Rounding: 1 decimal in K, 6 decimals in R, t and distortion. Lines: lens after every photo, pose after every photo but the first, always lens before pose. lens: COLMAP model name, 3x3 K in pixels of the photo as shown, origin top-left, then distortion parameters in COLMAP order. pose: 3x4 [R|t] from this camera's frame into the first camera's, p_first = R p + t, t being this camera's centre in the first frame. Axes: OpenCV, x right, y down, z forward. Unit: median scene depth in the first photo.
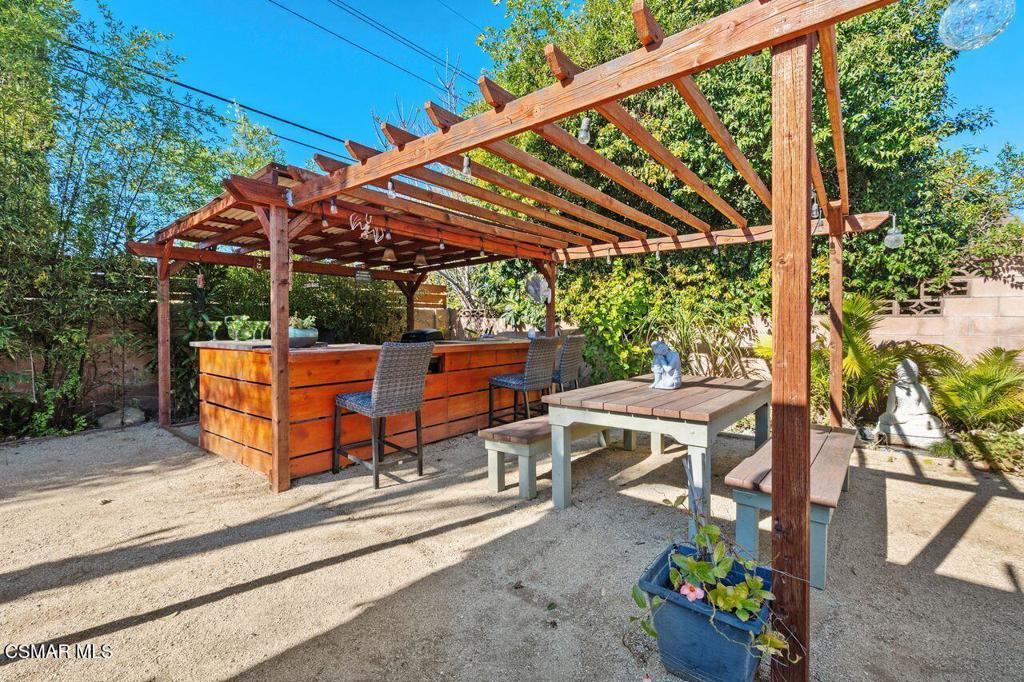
lens RADIAL K [[457.4, 0, 515.3], [0, 457.4, 335.3], [0, 0, 1]] dist [-0.005717, 0.000081]
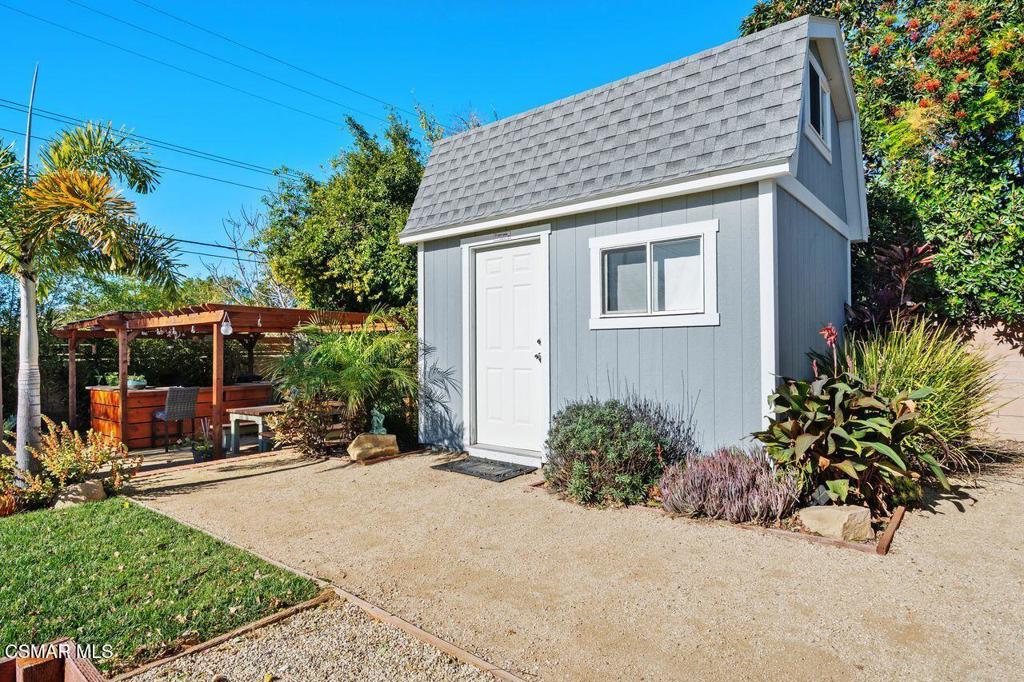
lens RADIAL K [[571.1, 0, 512.1], [0, 571.1, 357.7], [0, 0, 1]] dist [0.006165, -0.000604]
pose [[0.999974, -0.006539, -0.002876, 0.853268], [0.006498, 0.999881, -0.013992, -0.048666], [0.002967, 0.013973, 0.999898, -1.103548]]
